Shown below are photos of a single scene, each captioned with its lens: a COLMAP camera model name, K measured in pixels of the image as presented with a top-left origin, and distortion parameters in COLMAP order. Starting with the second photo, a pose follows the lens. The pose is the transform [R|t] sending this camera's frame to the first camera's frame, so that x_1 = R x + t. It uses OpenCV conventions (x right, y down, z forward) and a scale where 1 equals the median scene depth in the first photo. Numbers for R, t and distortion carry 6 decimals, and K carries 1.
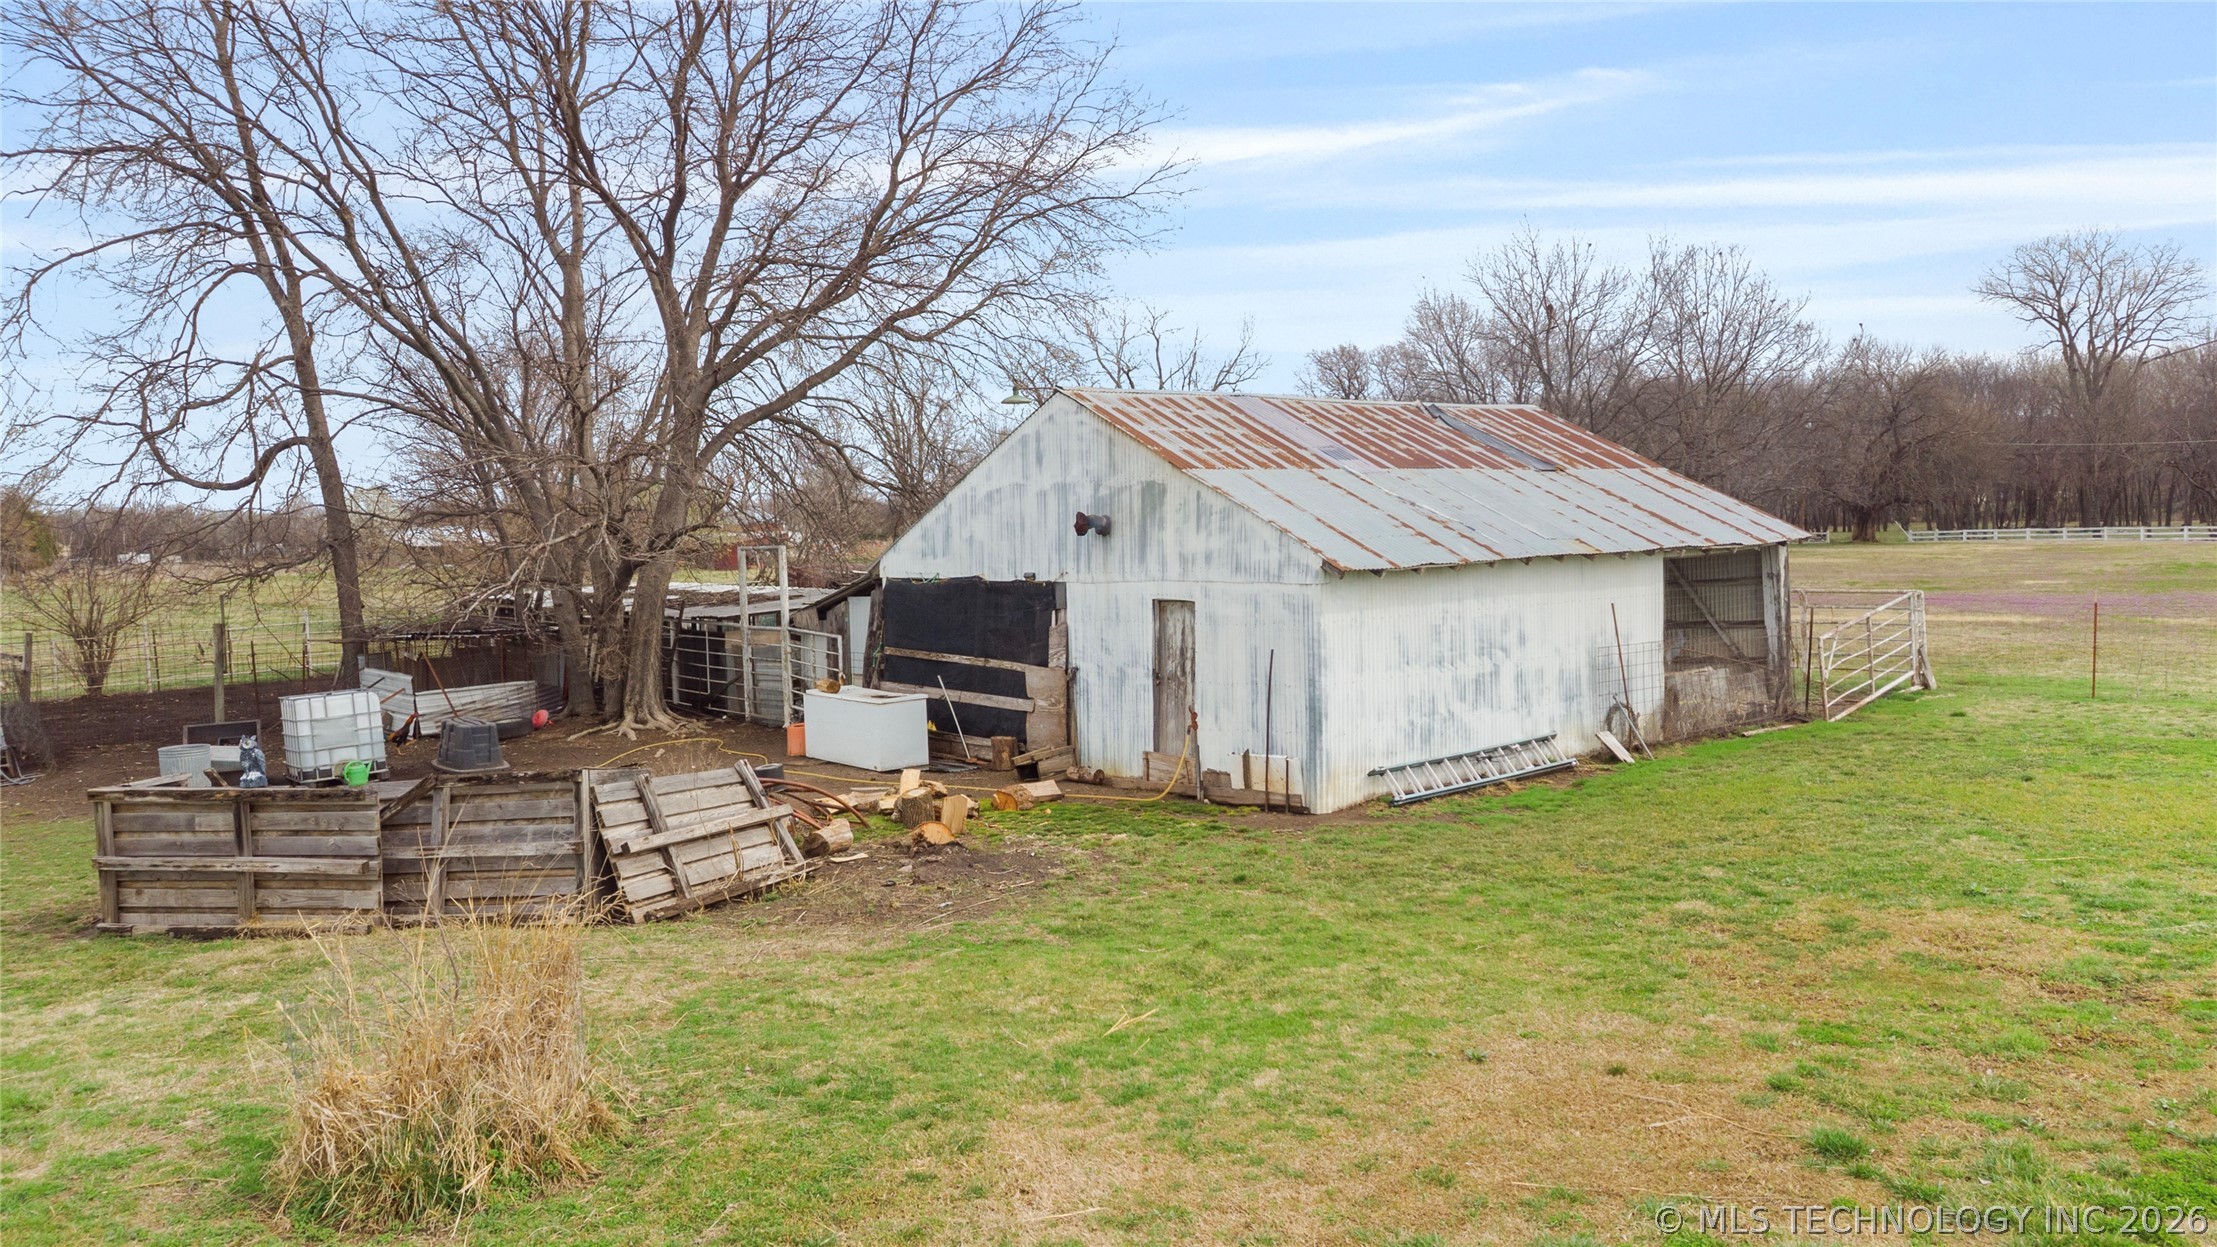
lens RADIAL K [[1700.7, 0, 1128.3], [0, 1700.7, 620.2], [0, 0, 1]] dist [0.046067, -0.005006]
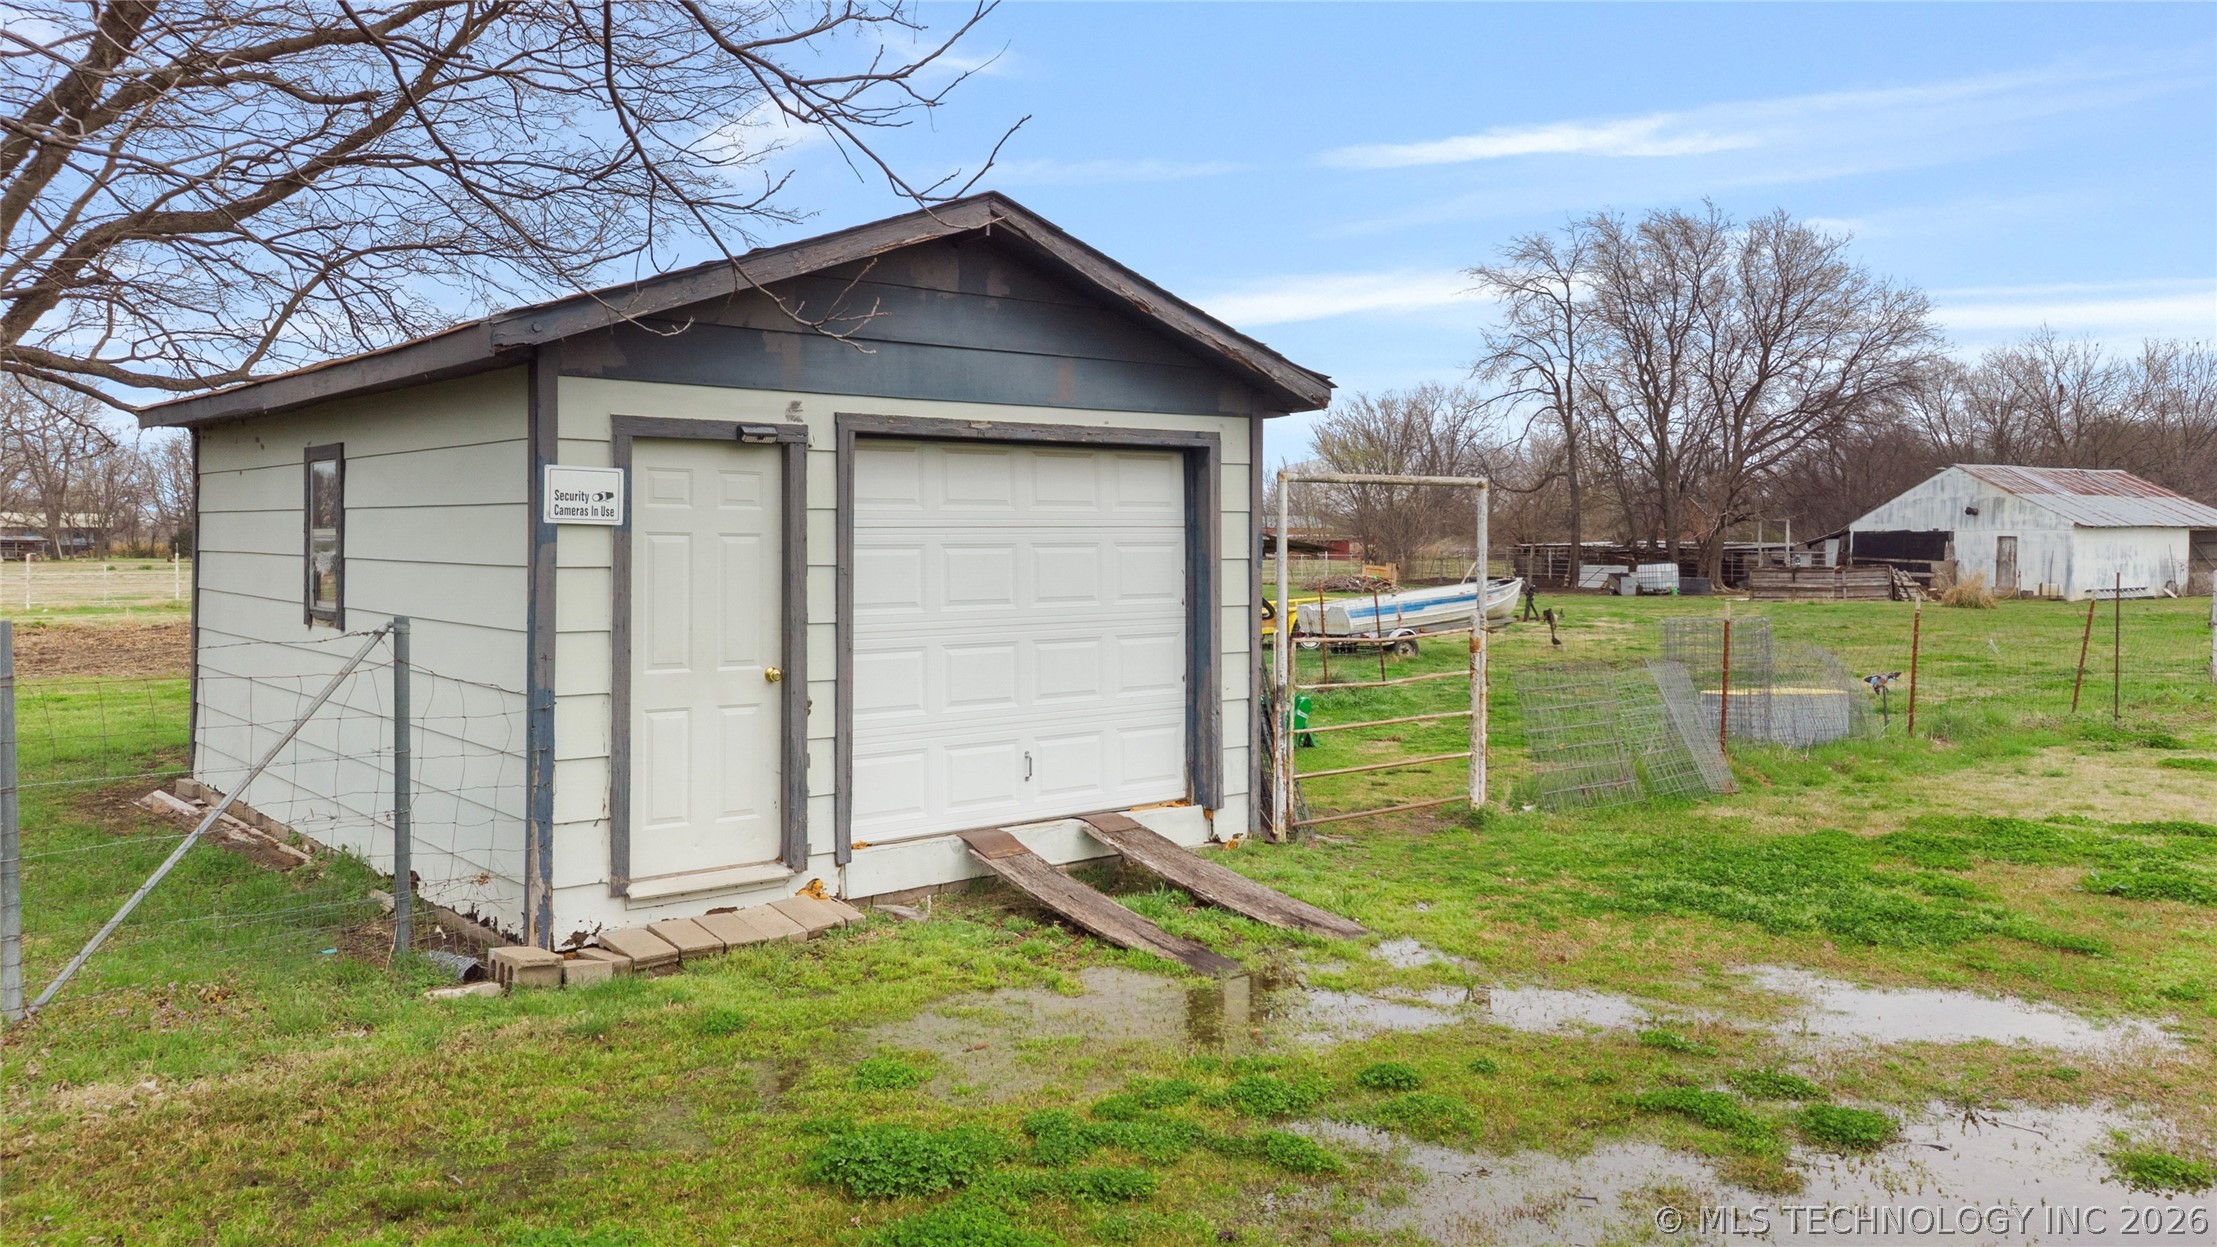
lens RADIAL K [[1675.5, 0, 1111.8], [0, 1675.5, 565.9], [0, 0, 1]] dist [0.052008, -0.004283]
pose [[0.974199, 0.035598, -0.222867, -0.779056], [-0.044894, 0.998314, -0.036787, 0.204795], [0.221182, 0.045843, 0.974155, -2.108472]]
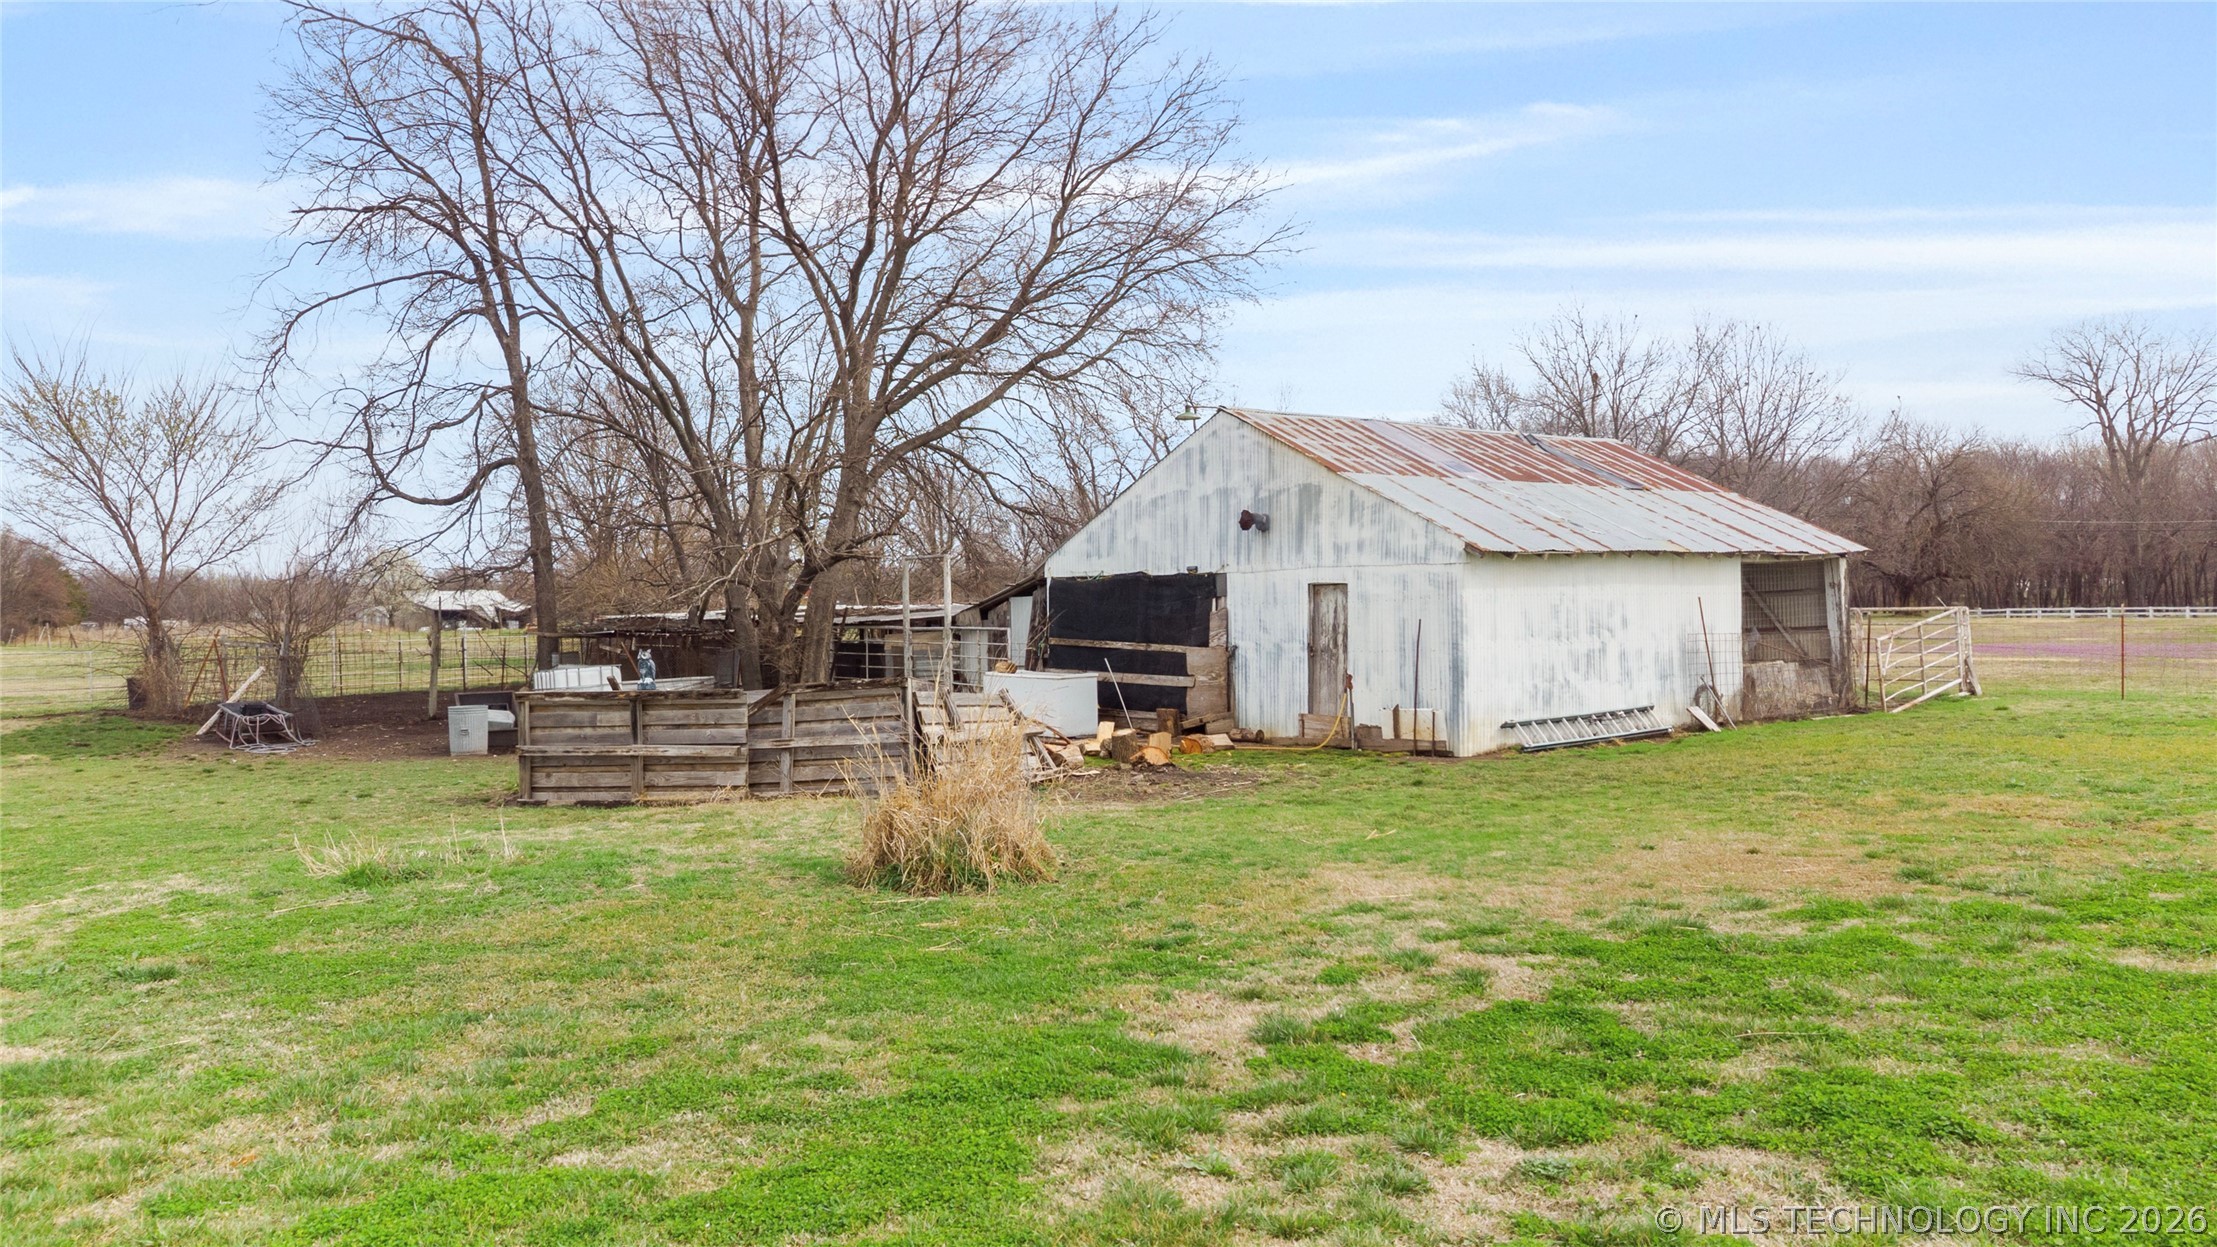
lens RADIAL K [[1762.2, 0, 1114.4], [0, 1762.2, 568.5], [0, 0, 1]] dist [0.012422, 0.047398]
pose [[0.999805, 0.012799, -0.015029, -0.093720], [-0.013911, 0.996980, -0.076409, 0.066573], [0.014006, 0.076603, 0.996963, -0.198193]]
